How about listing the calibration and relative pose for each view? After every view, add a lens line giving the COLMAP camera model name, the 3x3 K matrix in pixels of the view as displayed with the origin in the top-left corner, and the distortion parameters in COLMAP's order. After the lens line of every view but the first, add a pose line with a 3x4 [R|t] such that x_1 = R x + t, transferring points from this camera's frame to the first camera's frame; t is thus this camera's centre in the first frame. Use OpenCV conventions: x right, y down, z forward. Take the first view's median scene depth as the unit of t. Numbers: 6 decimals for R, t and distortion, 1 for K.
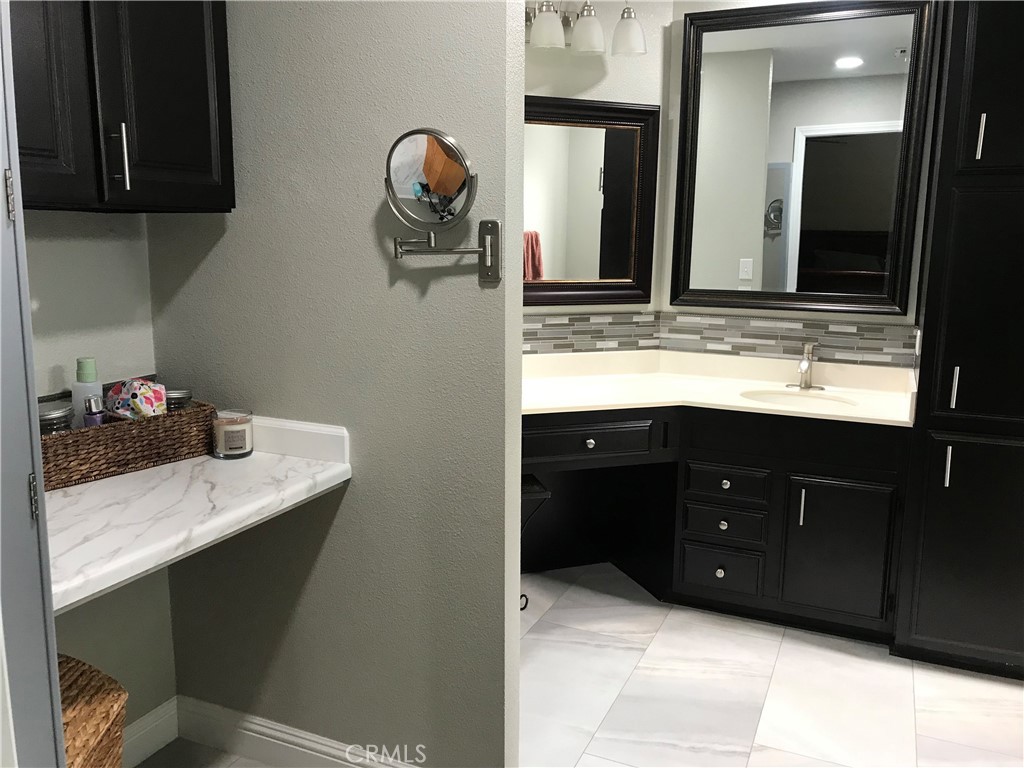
lens RADIAL K [[850.8, 0, 509.0], [0, 850.8, 377.4], [0, 0, 1]] dist [0.039852, -0.063072]
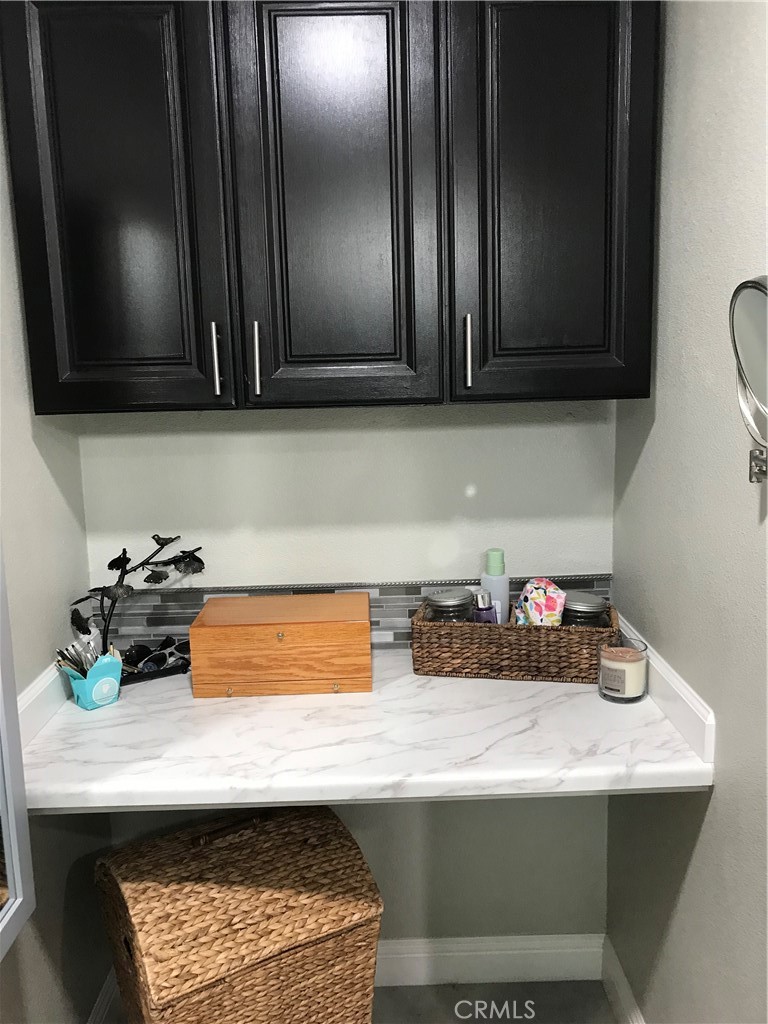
lens RADIAL K [[850.8, 0, 386.5], [0, 850.8, 514.7], [0, 0, 1]] dist [0.039852, -0.063072]
pose [[0.438044, 0.143228, -0.887470, 0.177365], [-0.125560, 0.987297, 0.097364, -0.083448], [0.890142, 0.068781, 0.450463, 0.274160]]
